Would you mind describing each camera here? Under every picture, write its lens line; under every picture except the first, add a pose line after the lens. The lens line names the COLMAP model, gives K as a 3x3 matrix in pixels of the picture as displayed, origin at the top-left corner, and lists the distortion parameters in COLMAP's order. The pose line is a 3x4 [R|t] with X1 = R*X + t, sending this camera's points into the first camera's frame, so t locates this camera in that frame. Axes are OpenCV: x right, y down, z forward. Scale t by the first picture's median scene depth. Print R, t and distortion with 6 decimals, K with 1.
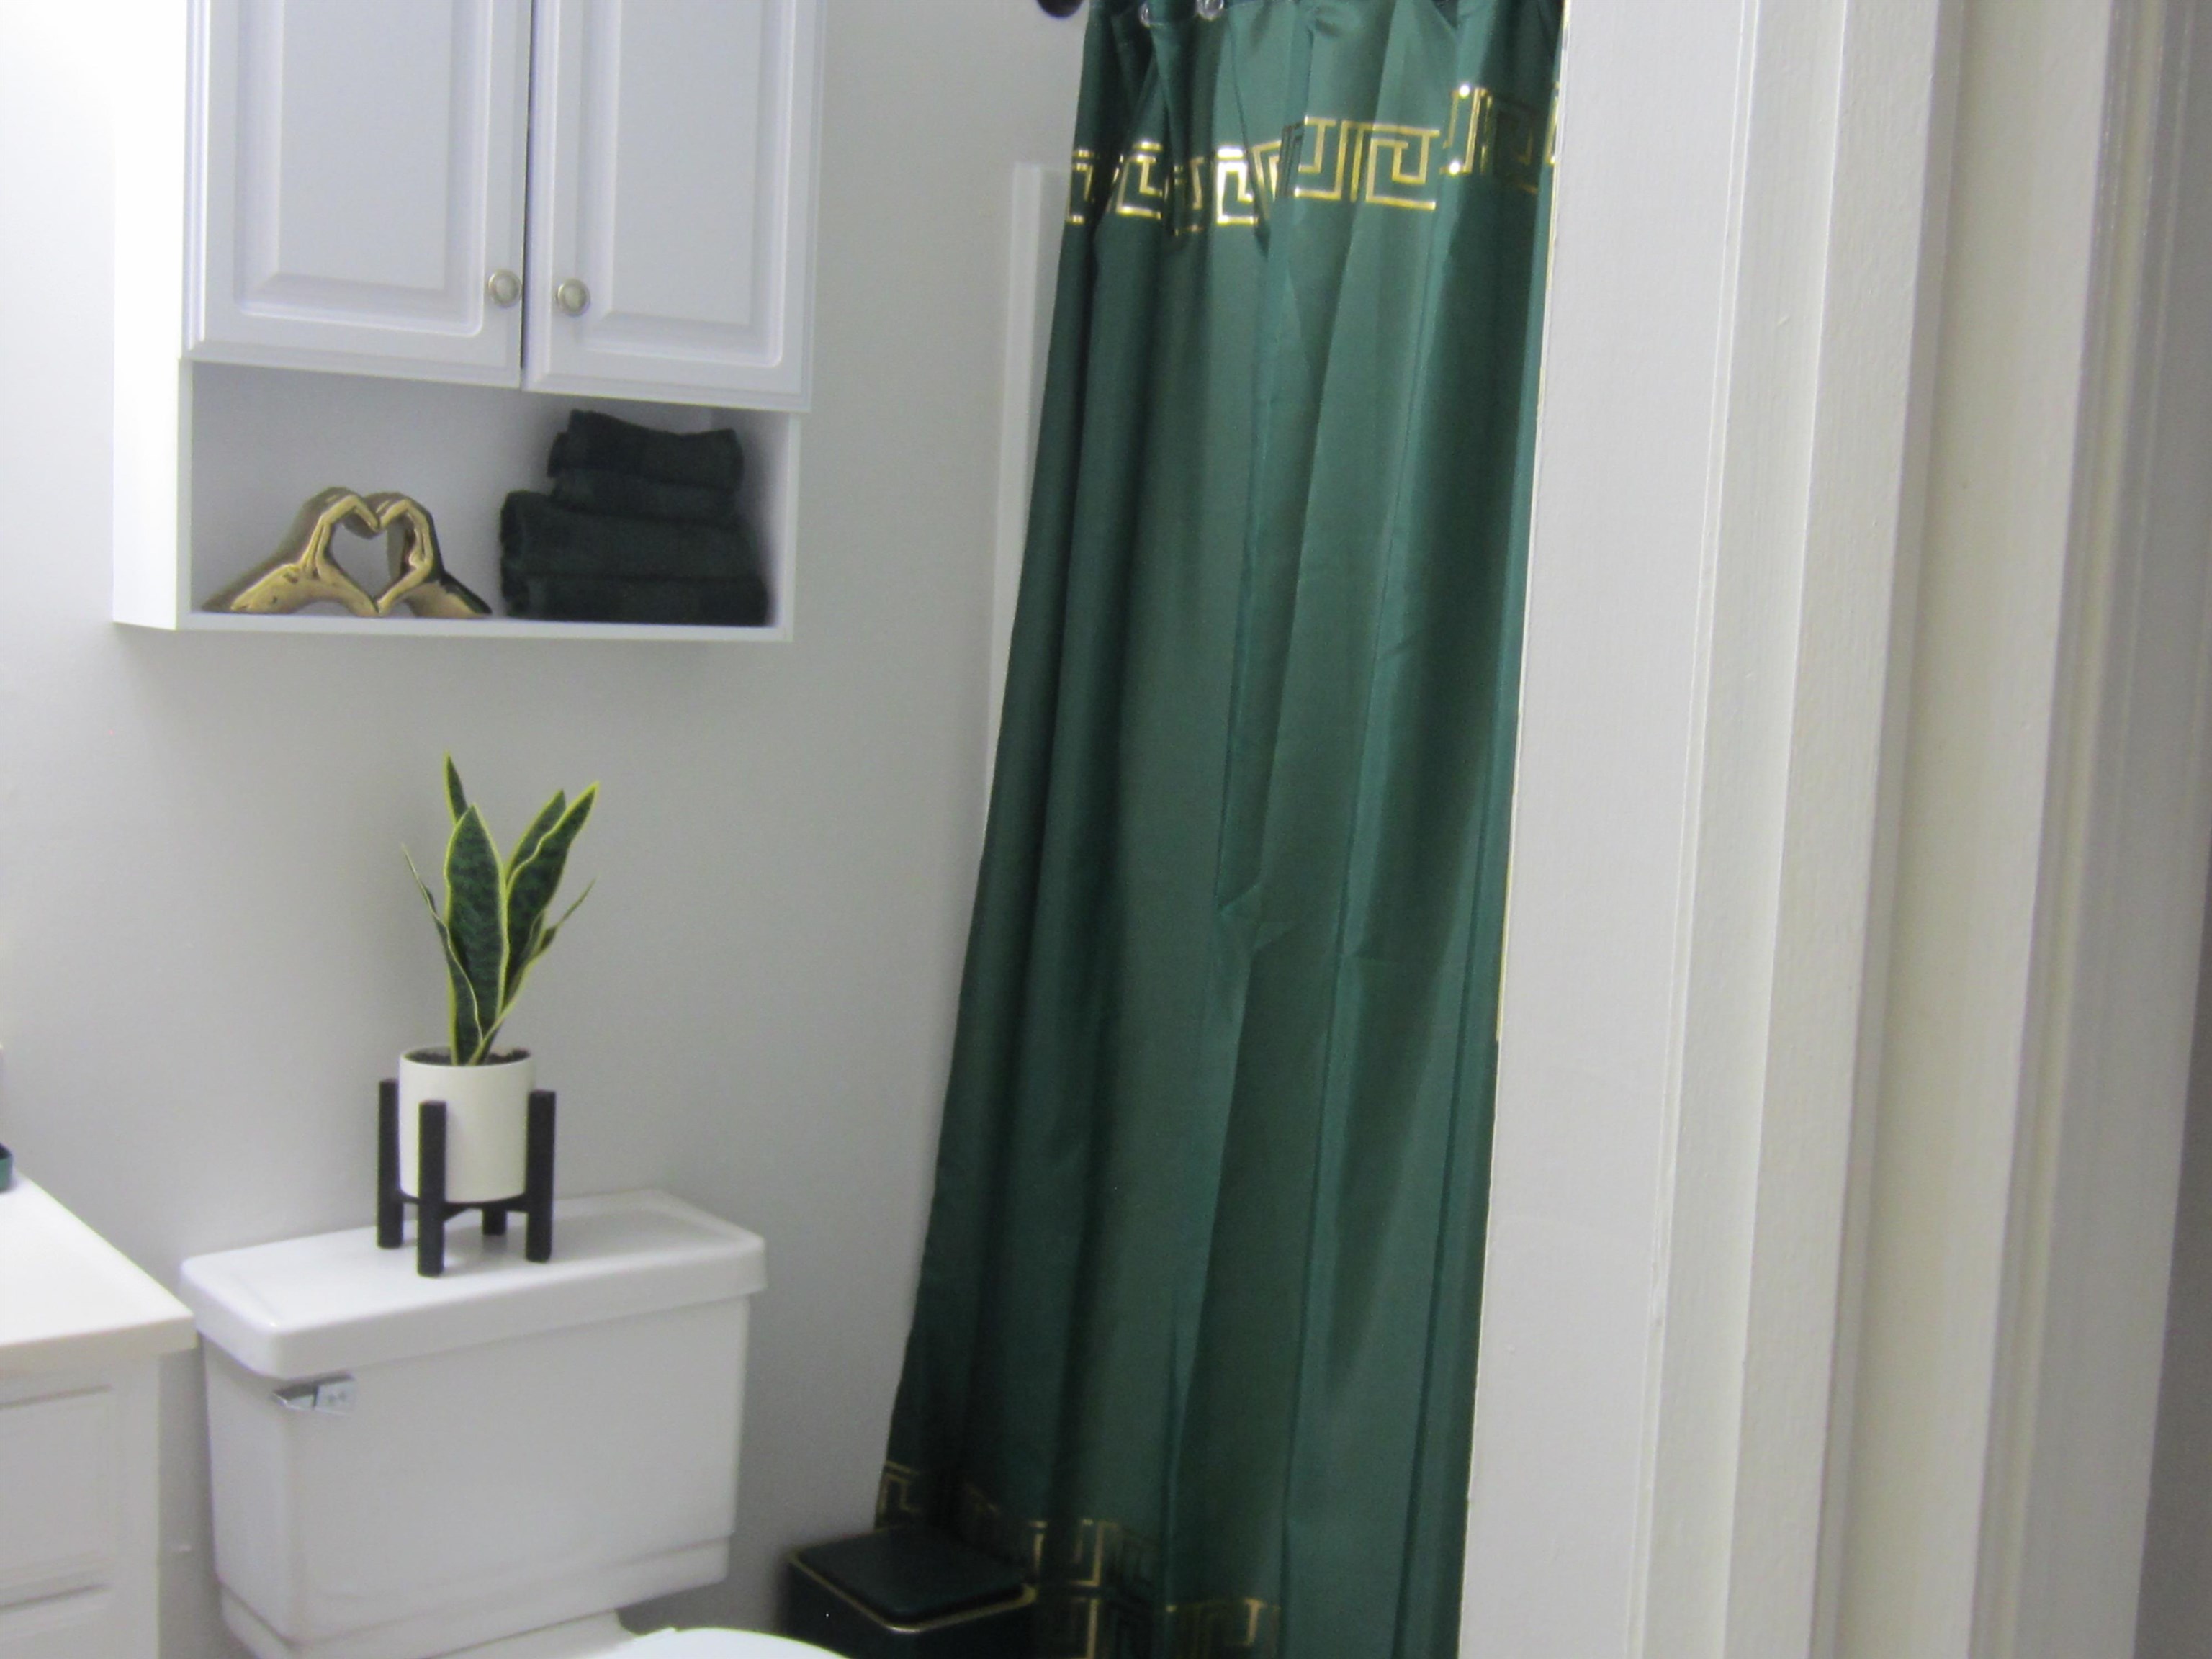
lens RADIAL K [[2443.2, 0, 1106.0], [0, 2443.2, 829.5], [0, 0, 1]] dist [-0.025088, -0.014756]
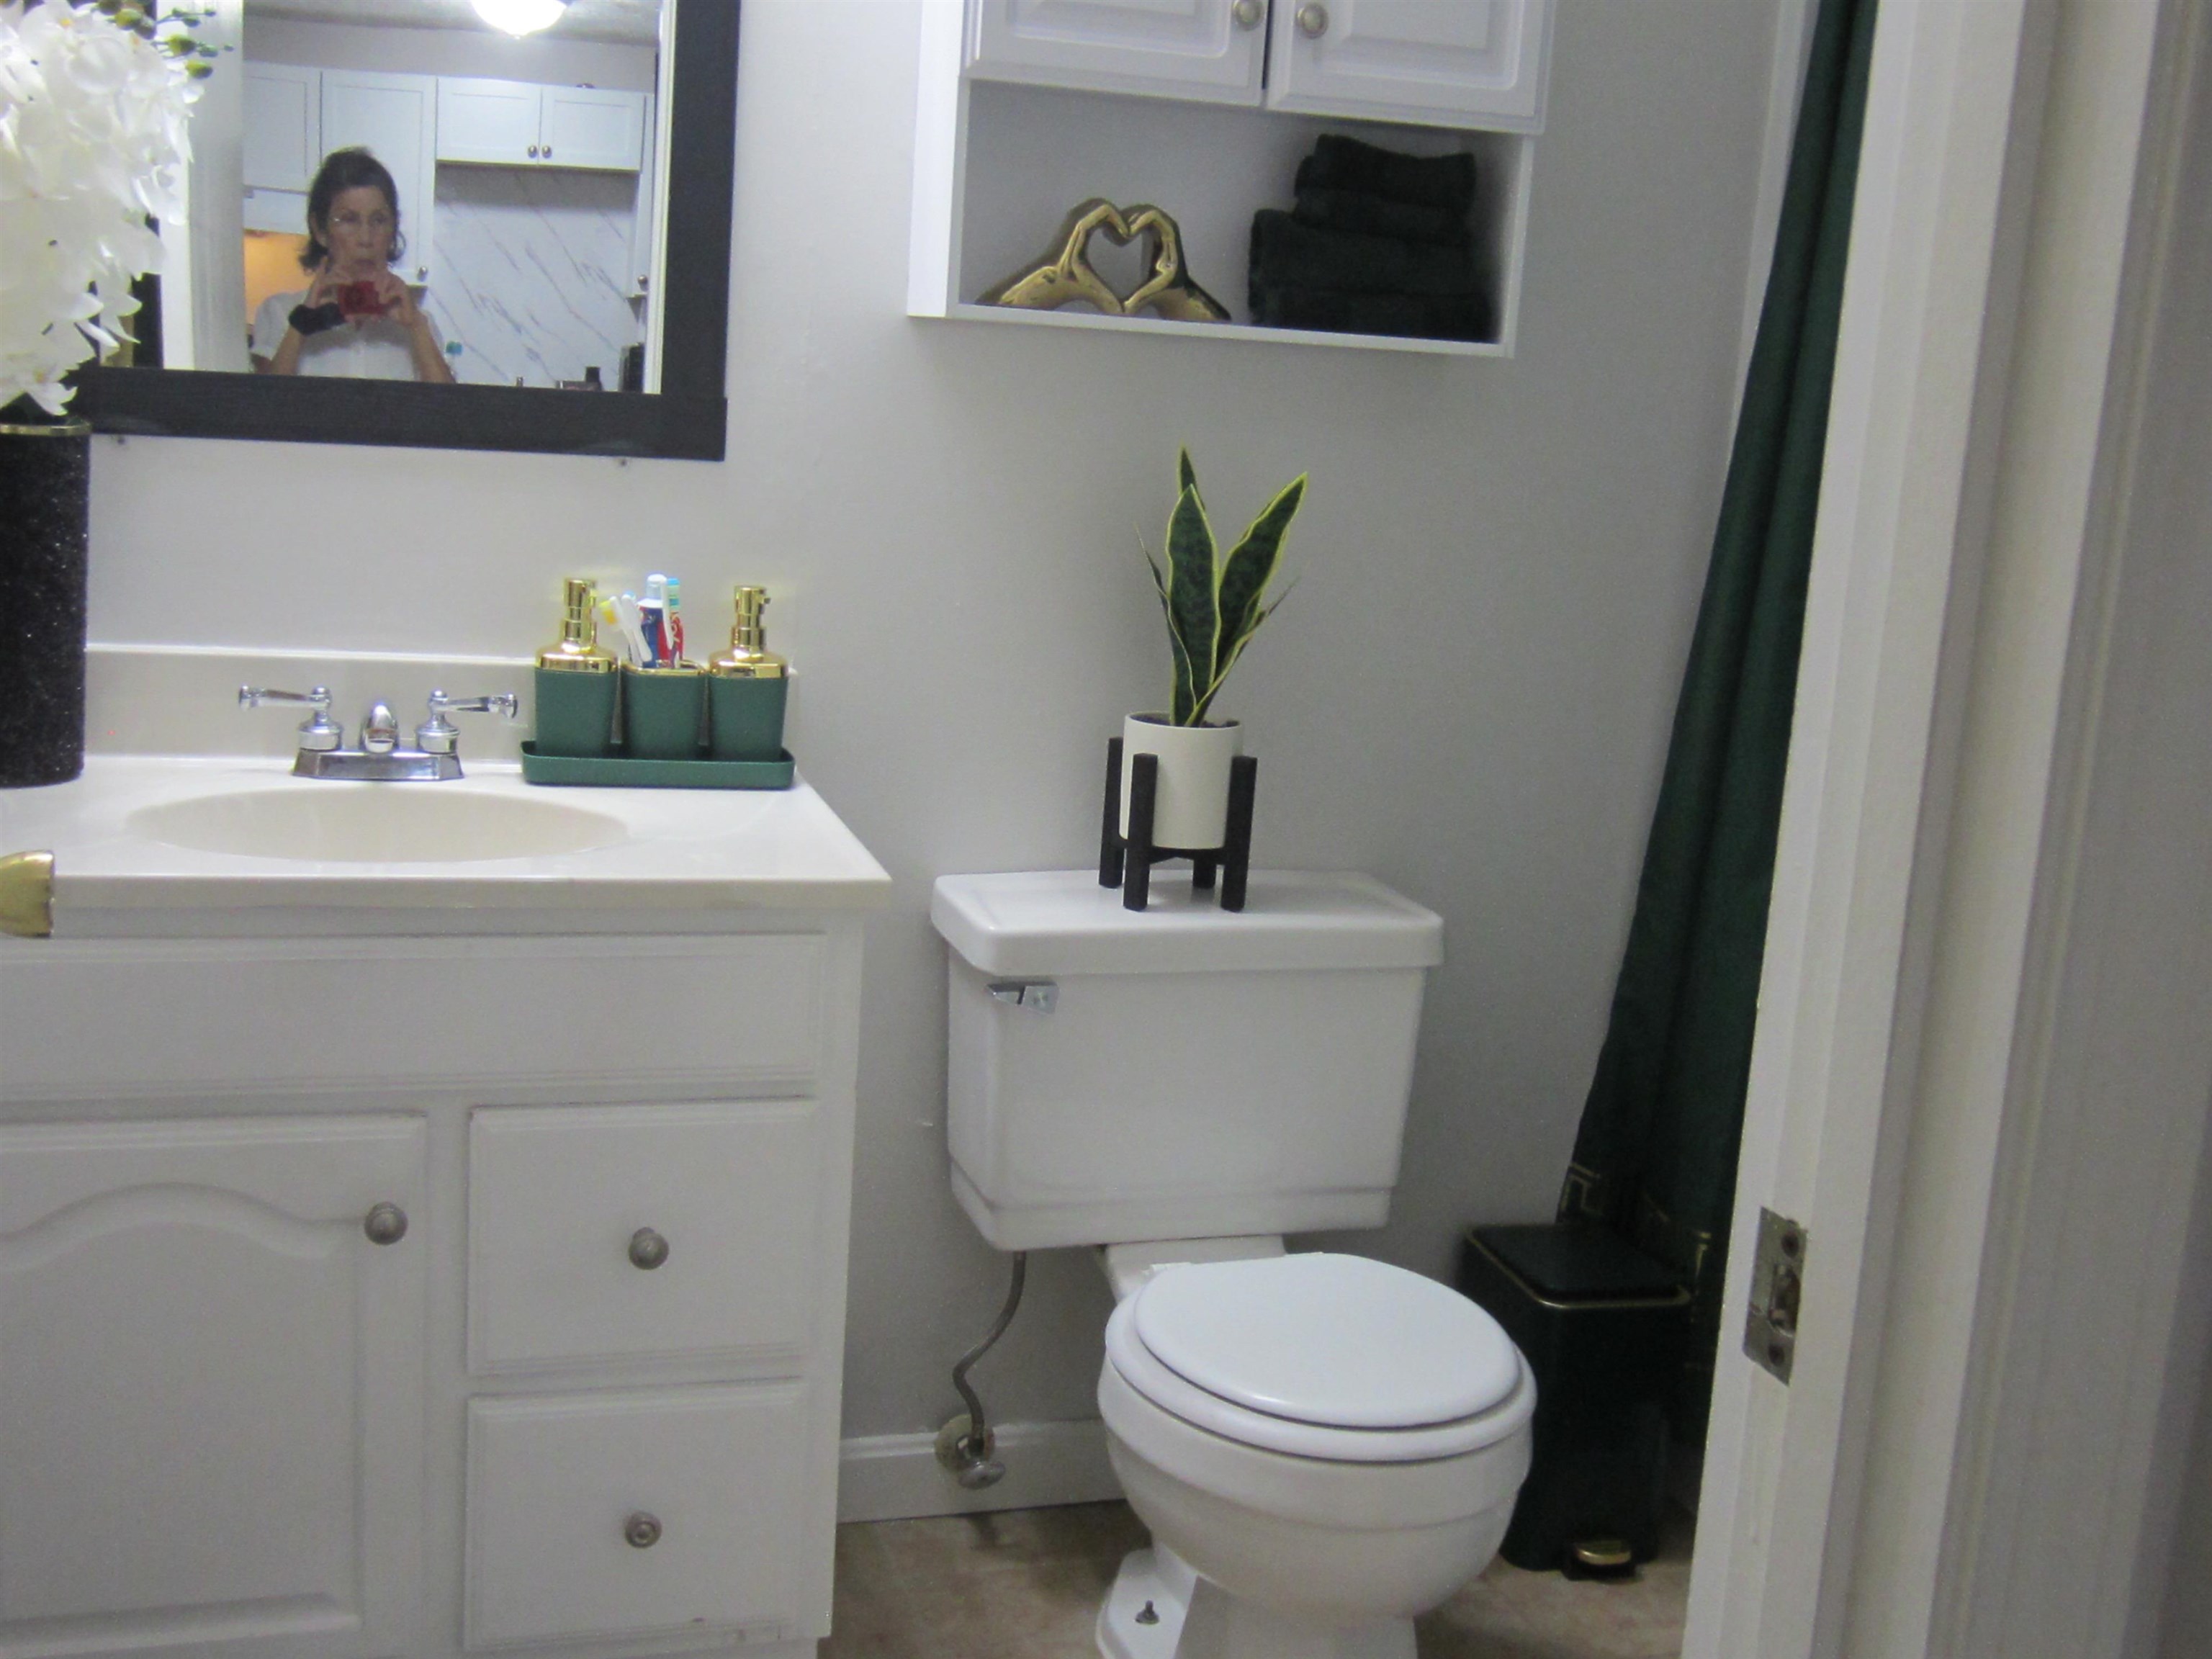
lens RADIAL K [[2443.2, 0, 1106.0], [0, 2443.2, 829.5], [0, 0, 1]] dist [-0.025088, -0.014756]
pose [[0.926247, 0.087898, -0.366524, 0.120735], [-0.062847, 0.994831, 0.079754, 0.056671], [0.371640, -0.050836, 0.926984, -0.051089]]
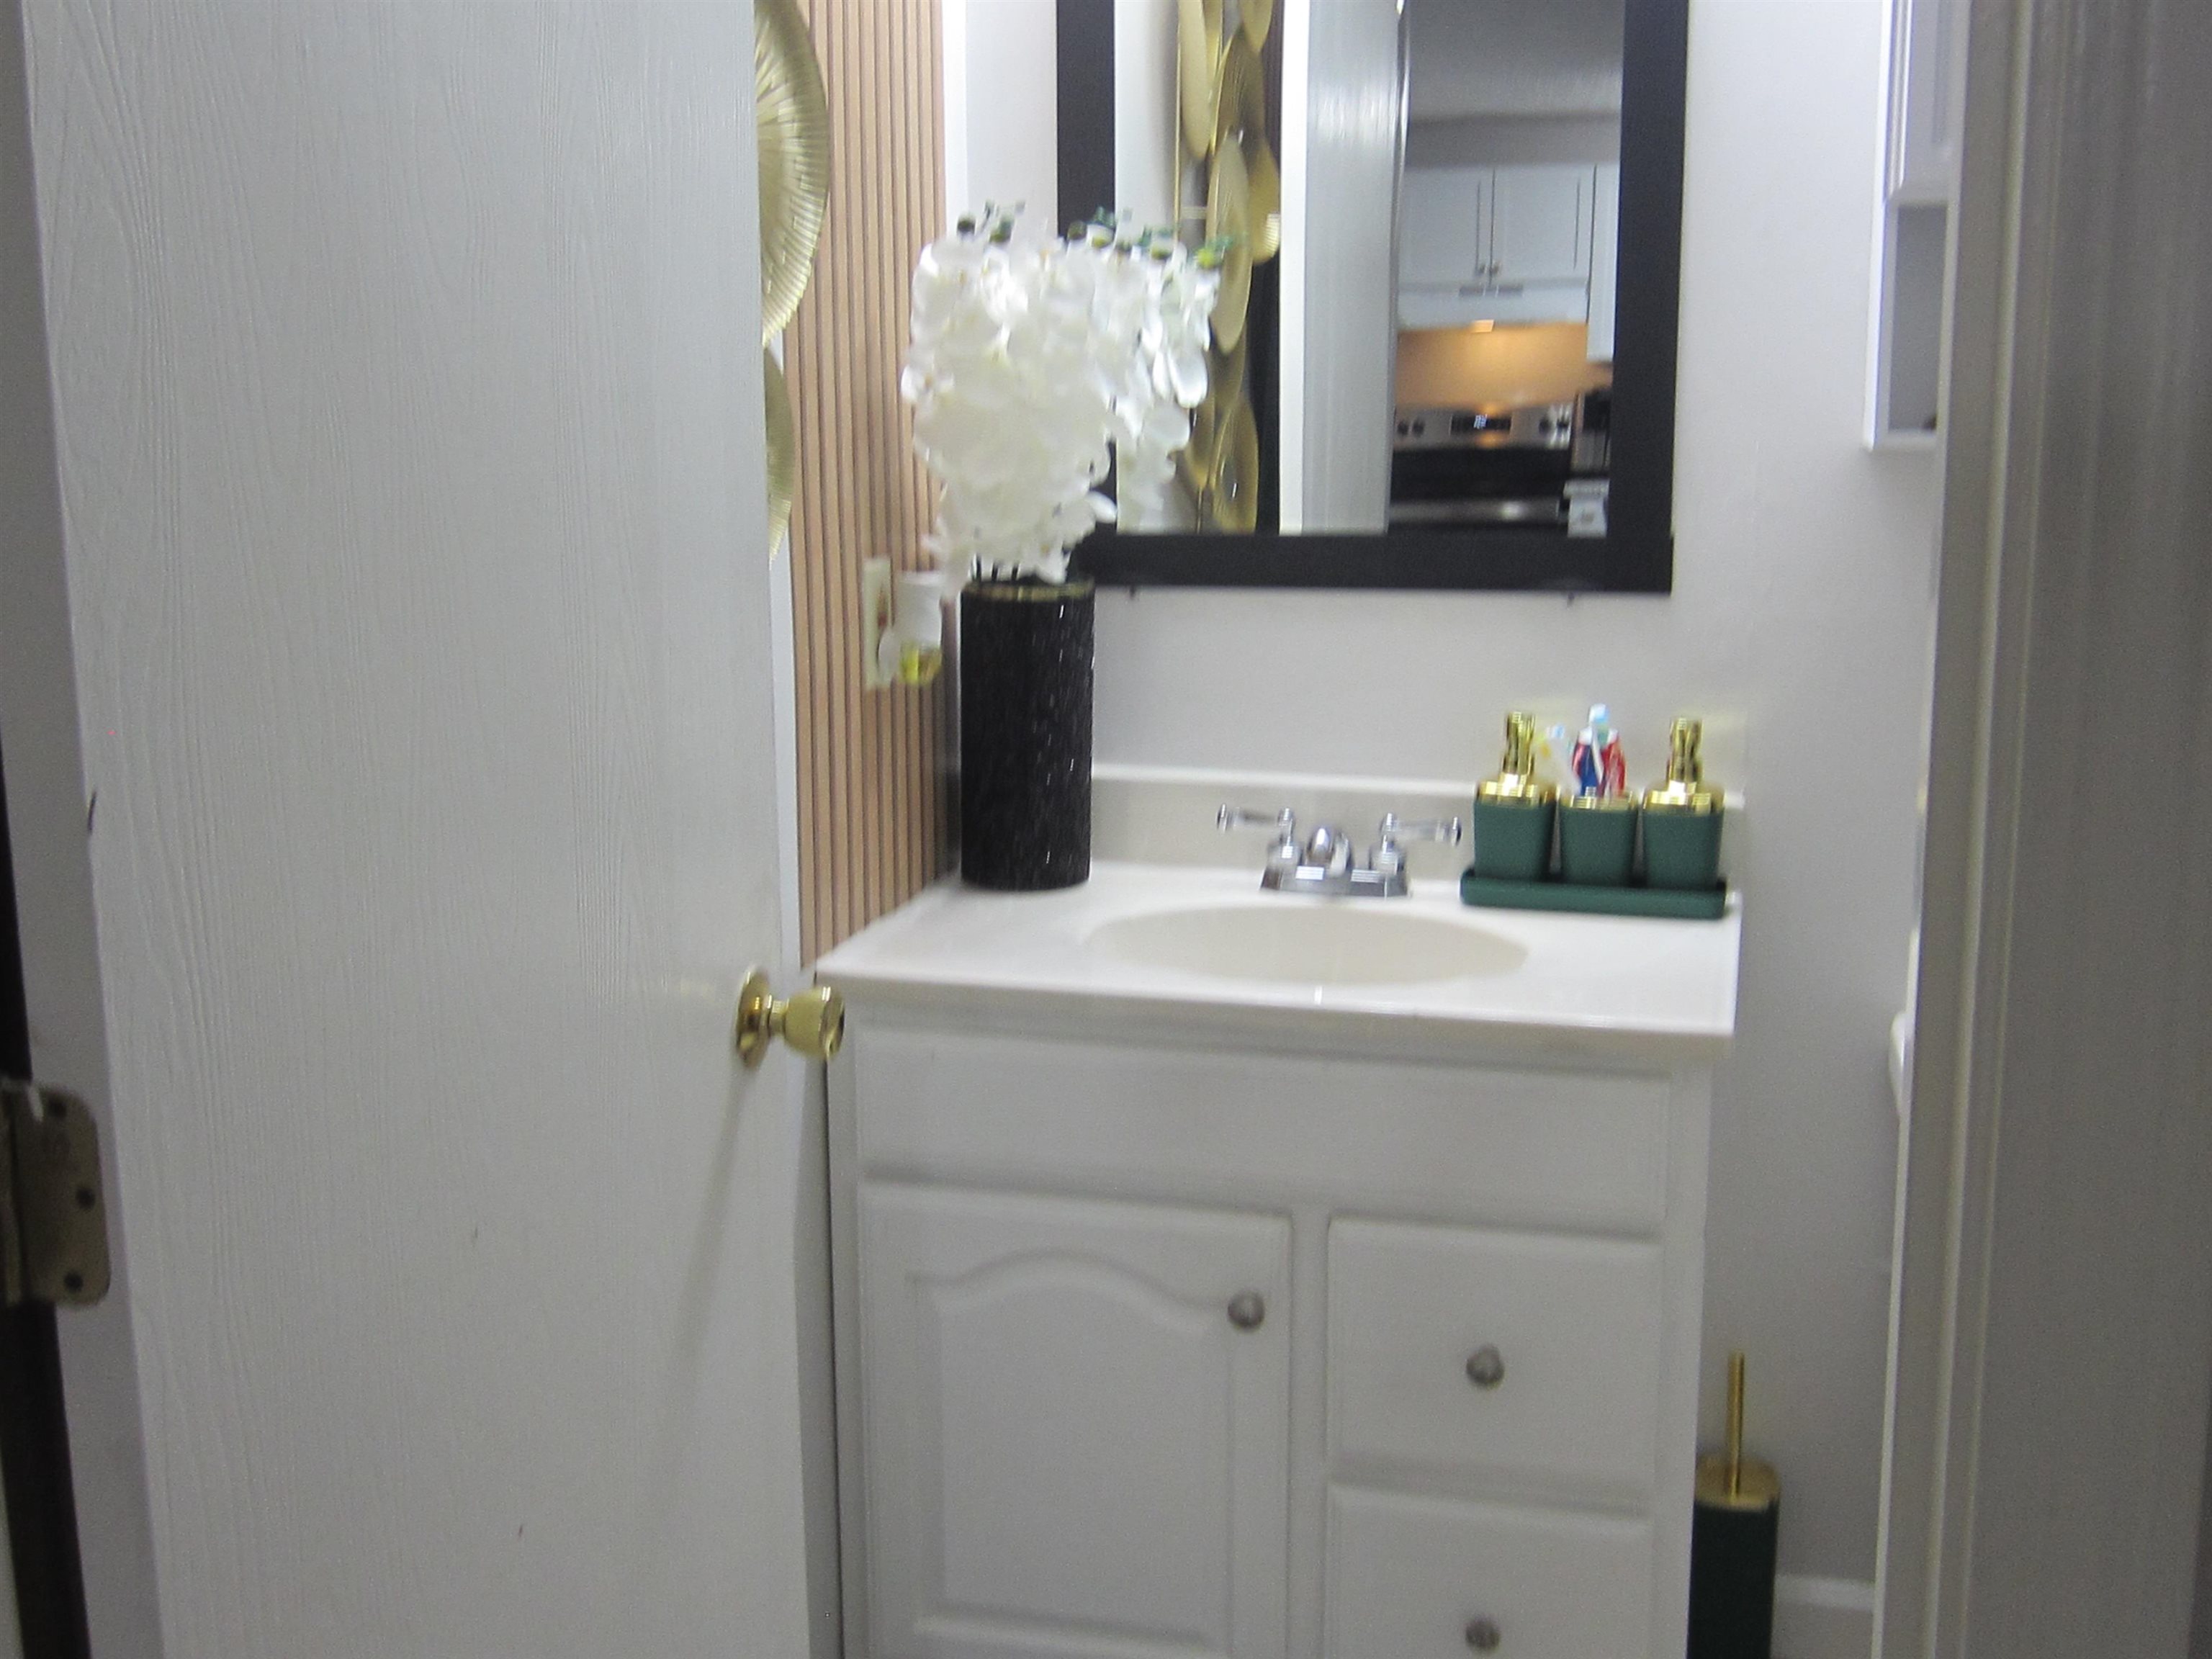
lens RADIAL K [[2443.2, 0, 1106.0], [0, 2443.2, 829.5], [0, 0, 1]] dist [-0.025088, -0.014756]
pose [[0.570925, 0.116321, -0.812720, 0.308936], [-0.048173, 0.992953, 0.108276, -0.010056], [0.819587, -0.022666, 0.572506, 0.056978]]
